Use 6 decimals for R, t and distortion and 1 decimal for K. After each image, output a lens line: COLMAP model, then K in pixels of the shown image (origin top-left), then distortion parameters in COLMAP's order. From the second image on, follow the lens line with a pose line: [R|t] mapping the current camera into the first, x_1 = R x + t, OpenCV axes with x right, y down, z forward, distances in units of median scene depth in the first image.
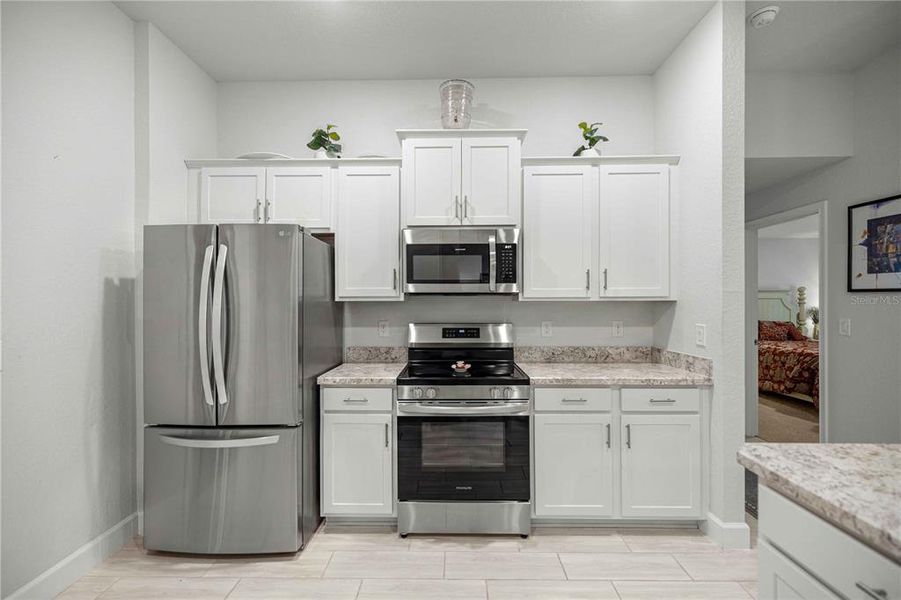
lens RADIAL K [[382.2, 0, 450.5], [0, 382.2, 300.0], [0, 0, 1]] dist [0.002677, 0.000449]
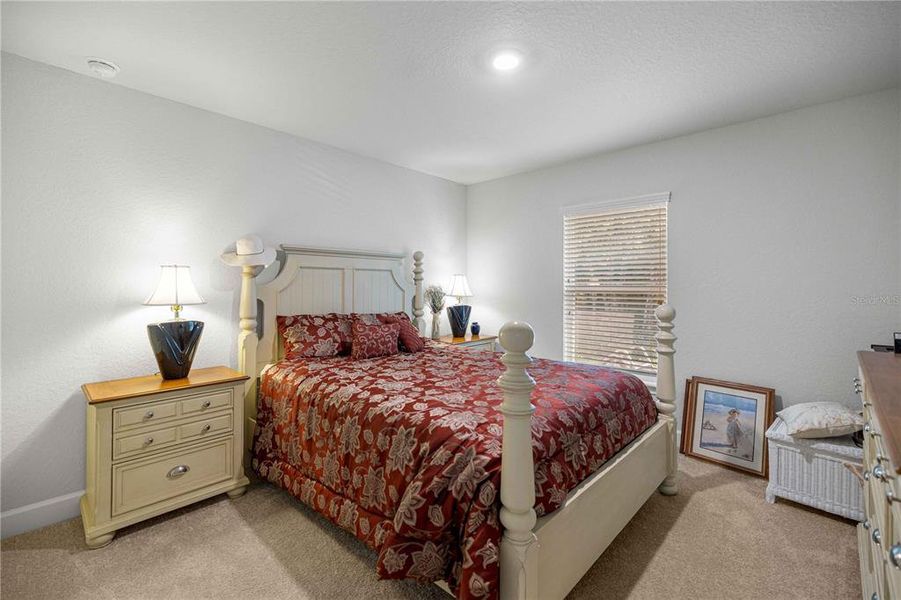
lens RADIAL K [[382.2, 0, 450.5], [0, 382.2, 300.0], [0, 0, 1]] dist [0.002677, 0.000449]
pose [[0.668444, -0.024862, 0.743347, 0.637686], [-0.010138, 0.999044, 0.042530, 0.018305], [-0.743693, -0.035965, 0.667553, 0.709637]]
